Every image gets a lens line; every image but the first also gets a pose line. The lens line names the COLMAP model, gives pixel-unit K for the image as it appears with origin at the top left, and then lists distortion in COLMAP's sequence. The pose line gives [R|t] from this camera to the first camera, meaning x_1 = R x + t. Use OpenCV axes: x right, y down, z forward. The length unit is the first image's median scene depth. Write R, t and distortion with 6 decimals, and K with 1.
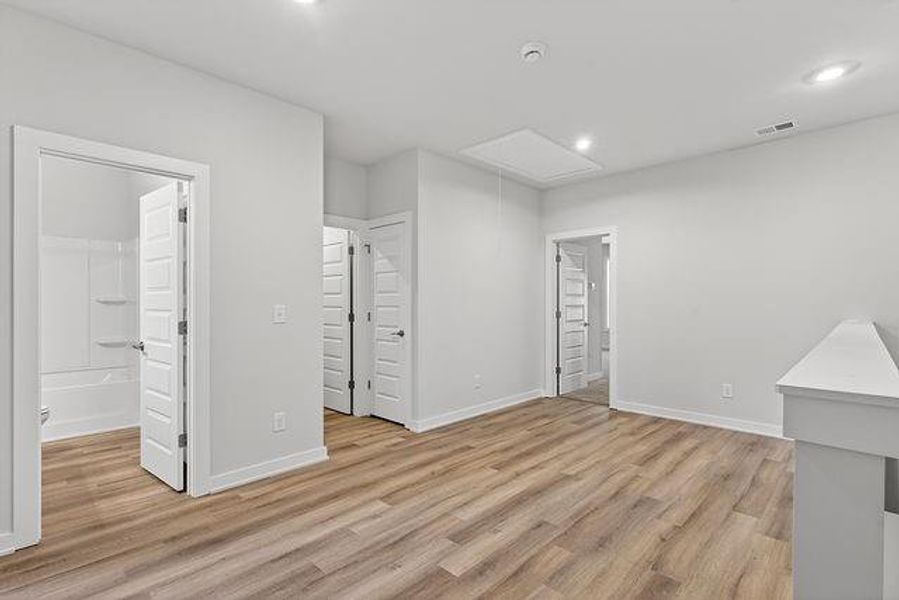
lens RADIAL K [[427.3, 0, 443.9], [0, 427.3, 302.8], [0, 0, 1]] dist [-0.002525, -0.000439]
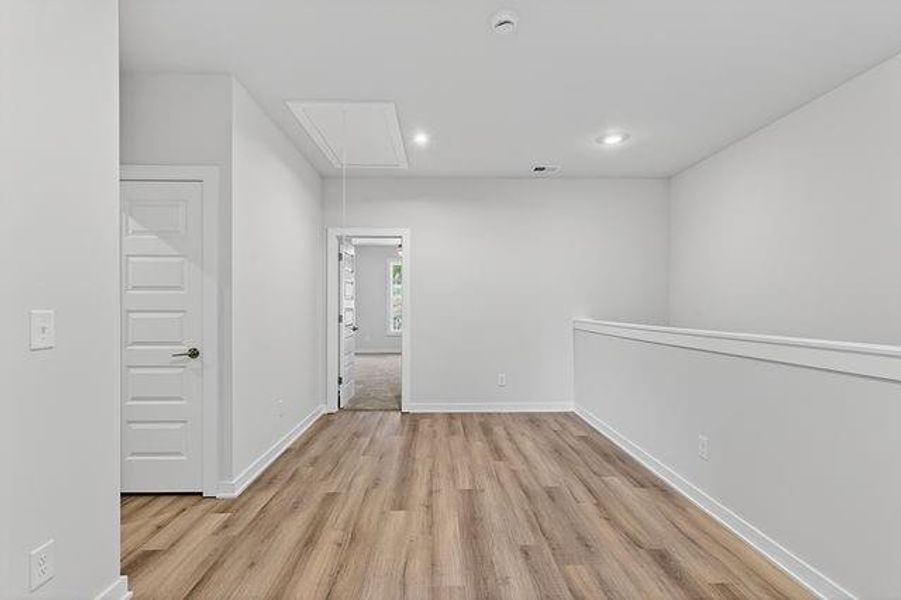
lens RADIAL K [[435.3, 0, 444.4], [0, 435.3, 305.1], [0, 0, 1]] dist [-0.001081, -0.000715]
pose [[0.697248, 0.001499, 0.716829, -0.384540], [0.000565, 0.999996, -0.002640, 0.002171], [-0.716830, 0.002246, 0.697244, 0.336080]]
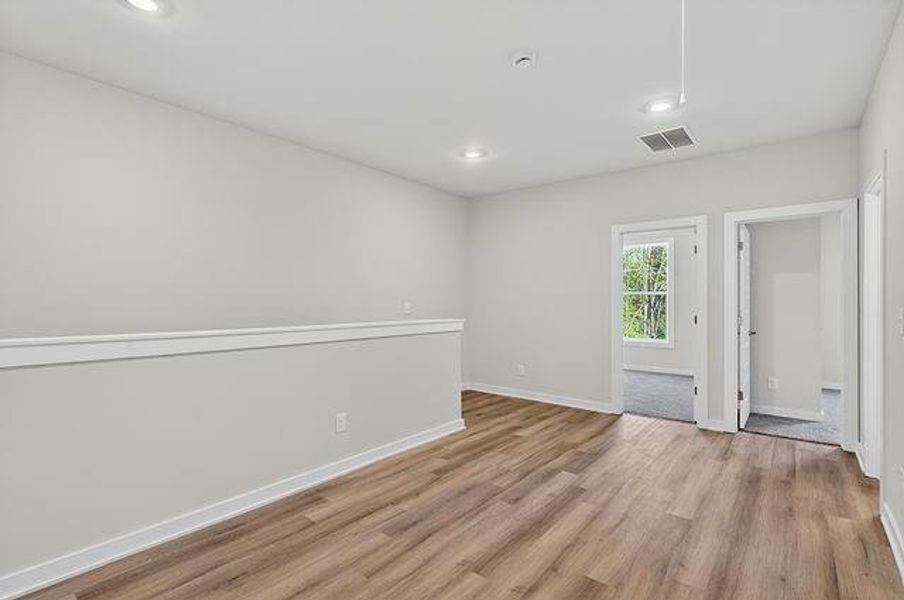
lens RADIAL K [[429.6, 0, 446.4], [0, 429.6, 302.8], [0, 0, 1]] dist [-0.002525, -0.000439]
pose [[-0.995785, -0.002527, -0.091678, 0.356175], [-0.002640, 0.999996, 0.001114, -0.001554], [0.091675, 0.001352, -0.995788, 1.470442]]
